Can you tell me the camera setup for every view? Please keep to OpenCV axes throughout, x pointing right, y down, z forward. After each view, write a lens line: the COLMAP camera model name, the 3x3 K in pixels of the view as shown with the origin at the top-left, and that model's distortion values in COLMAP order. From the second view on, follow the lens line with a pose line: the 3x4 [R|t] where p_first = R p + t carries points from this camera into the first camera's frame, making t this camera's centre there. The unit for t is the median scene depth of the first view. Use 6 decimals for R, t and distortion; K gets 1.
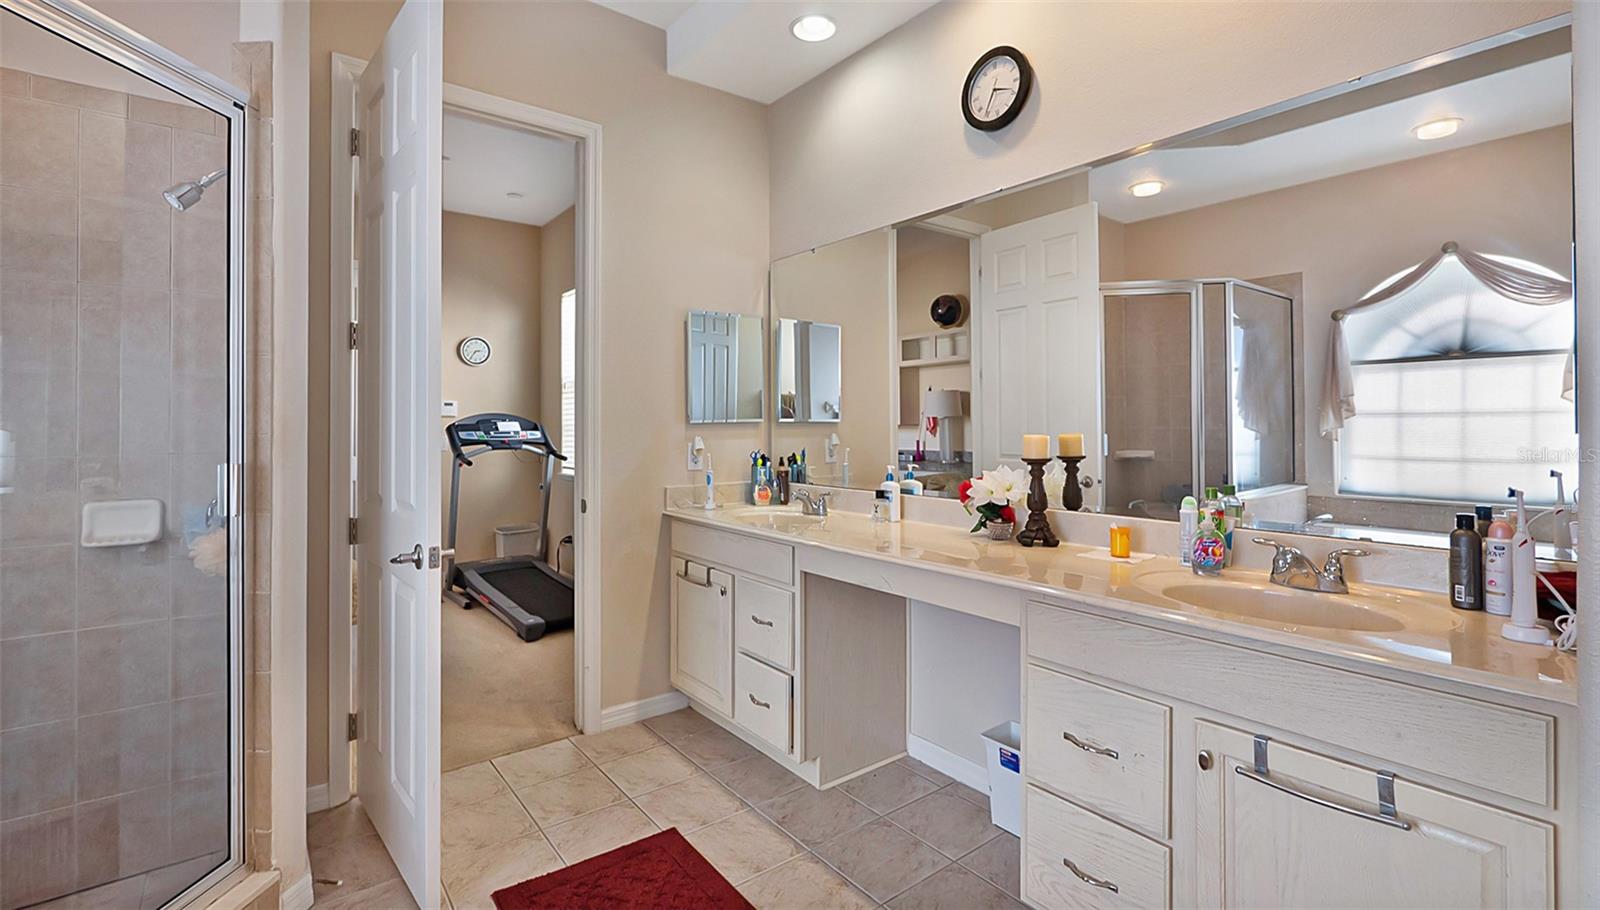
lens RADIAL K [[703.7, 0, 792.5], [0, 703.7, 418.9], [0, 0, 1]] dist [-0.013013, 0.000932]
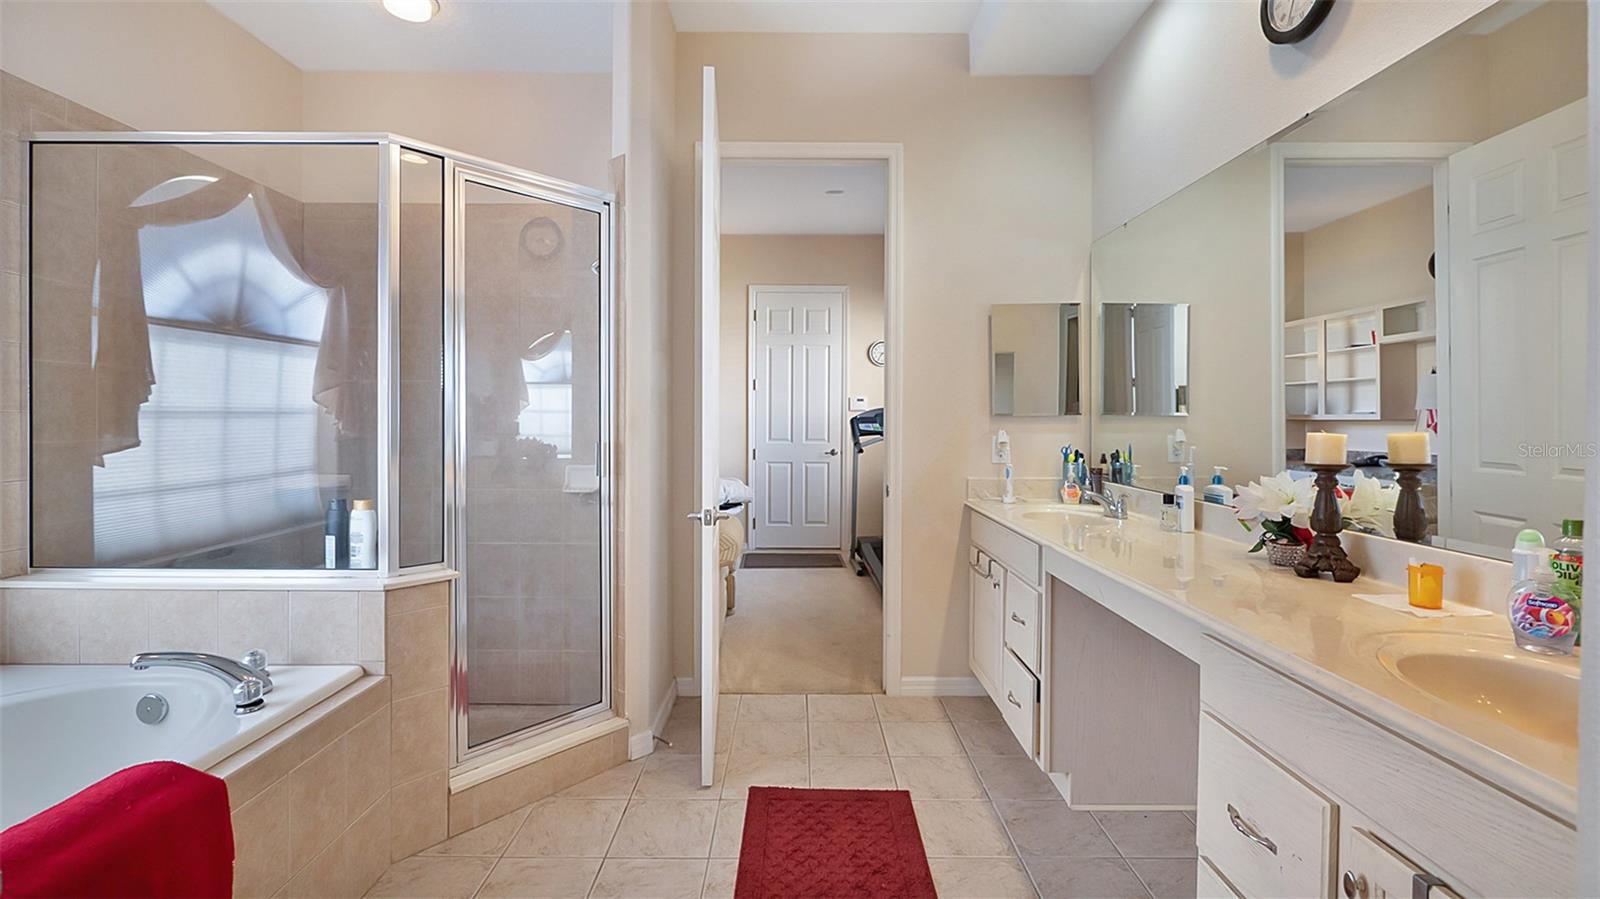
lens RADIAL K [[693.2, 0, 788.7], [0, 693.2, 420.4], [0, 0, 1]] dist [-0.009538, 0.000197]
pose [[0.786518, 0.006237, -0.617535, 0.262738], [0.000847, 0.999937, 0.011178, 0.000317], [0.617566, -0.009315, 0.786464, 0.041364]]
